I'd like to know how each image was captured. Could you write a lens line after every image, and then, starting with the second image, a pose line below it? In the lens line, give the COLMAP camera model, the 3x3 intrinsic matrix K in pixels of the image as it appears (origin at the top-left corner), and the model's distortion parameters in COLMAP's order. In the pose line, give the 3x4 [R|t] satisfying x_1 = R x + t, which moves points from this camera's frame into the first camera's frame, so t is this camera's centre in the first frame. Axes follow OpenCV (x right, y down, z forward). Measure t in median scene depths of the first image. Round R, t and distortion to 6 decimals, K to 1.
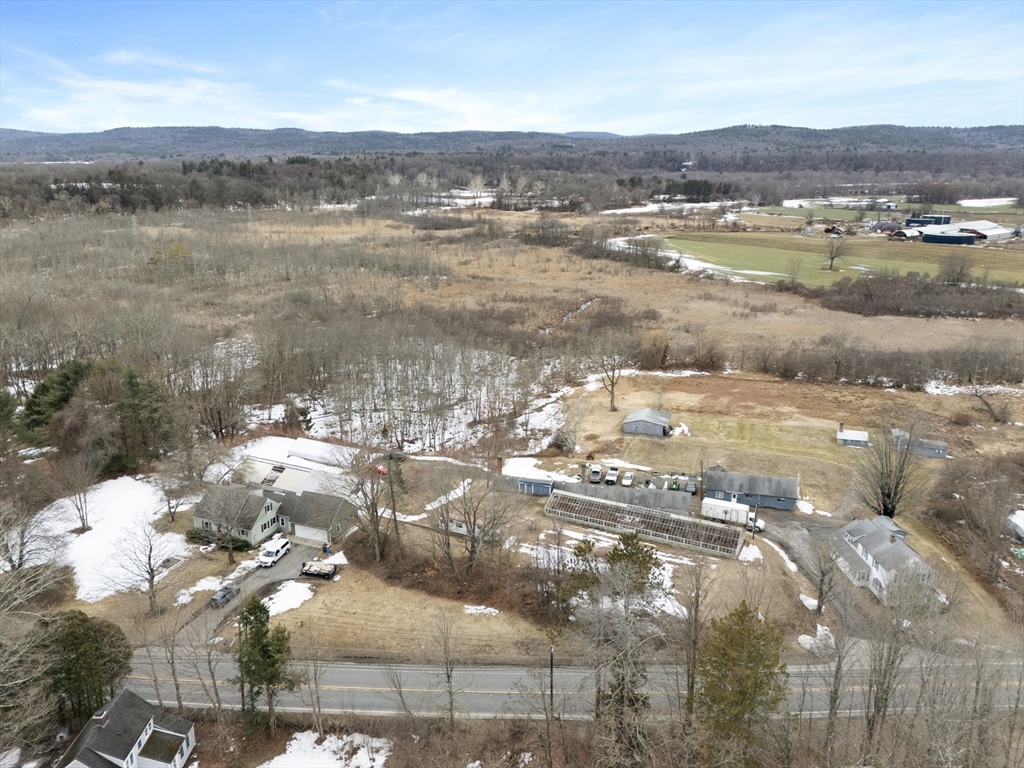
lens RADIAL K [[747.5, 0, 497.9], [0, 747.5, 400.4], [0, 0, 1]] dist [0.086051, -0.082844]
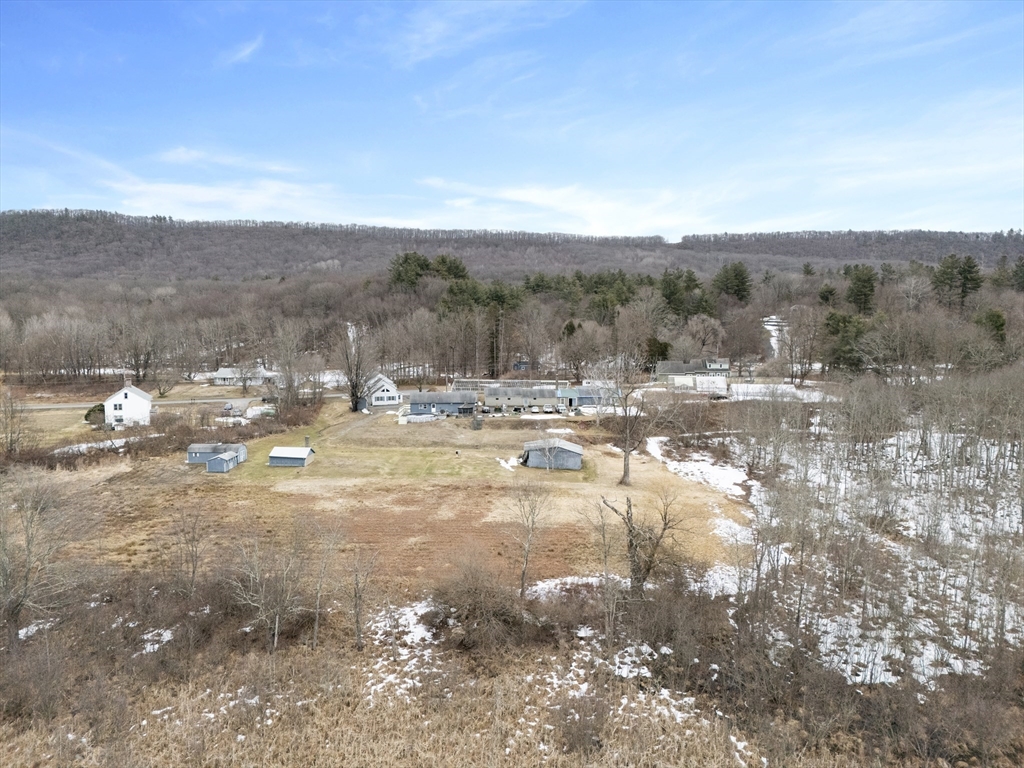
lens RADIAL K [[747.5, 0, 513.3], [0, 747.5, 382.8], [0, 0, 1]] dist [0.086051, -0.082844]
pose [[-0.946417, 0.027416, -0.321781, 0.361547], [-0.099093, 0.923673, 0.370148, -0.233287], [0.307369, 0.382200, -0.871463, 1.227174]]
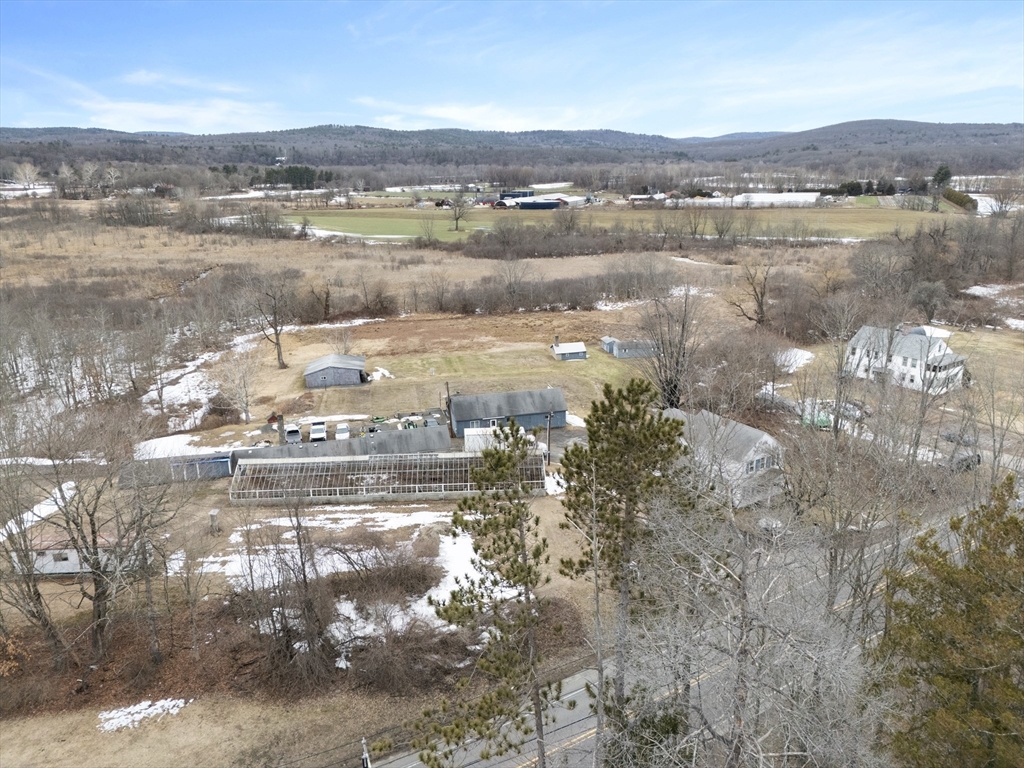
lens RADIAL K [[747.5, 0, 506.9], [0, 747.5, 388.9], [0, 0, 1]] dist [0.086051, -0.082844]
pose [[0.868673, -0.150204, 0.472065, -0.007956], [0.159334, 0.987005, 0.020851, 0.045013], [-0.469062, 0.057104, 0.881317, 0.194828]]
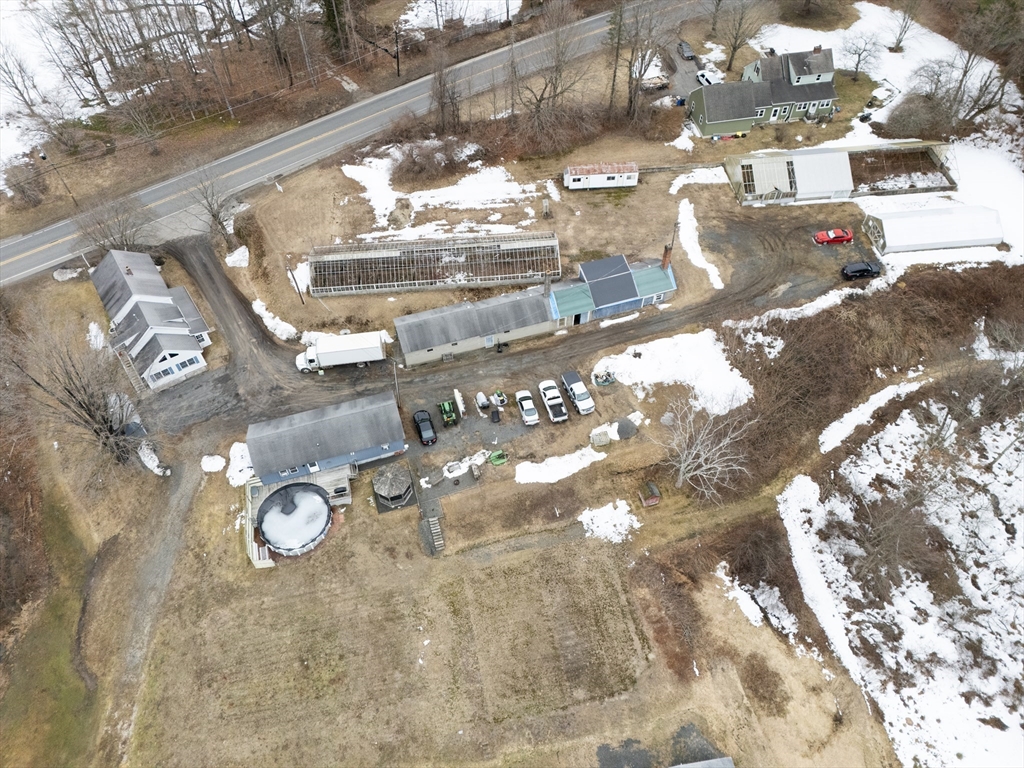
lens RADIAL K [[747.5, 0, 509.4], [0, 747.5, 382.6], [0, 0, 1]] dist [0.086051, -0.082844]
pose [[-0.837898, 0.434895, -0.329837, 0.222123], [-0.159163, 0.383351, 0.909785, -0.260119], [0.522105, 0.814805, -0.251990, 0.674285]]
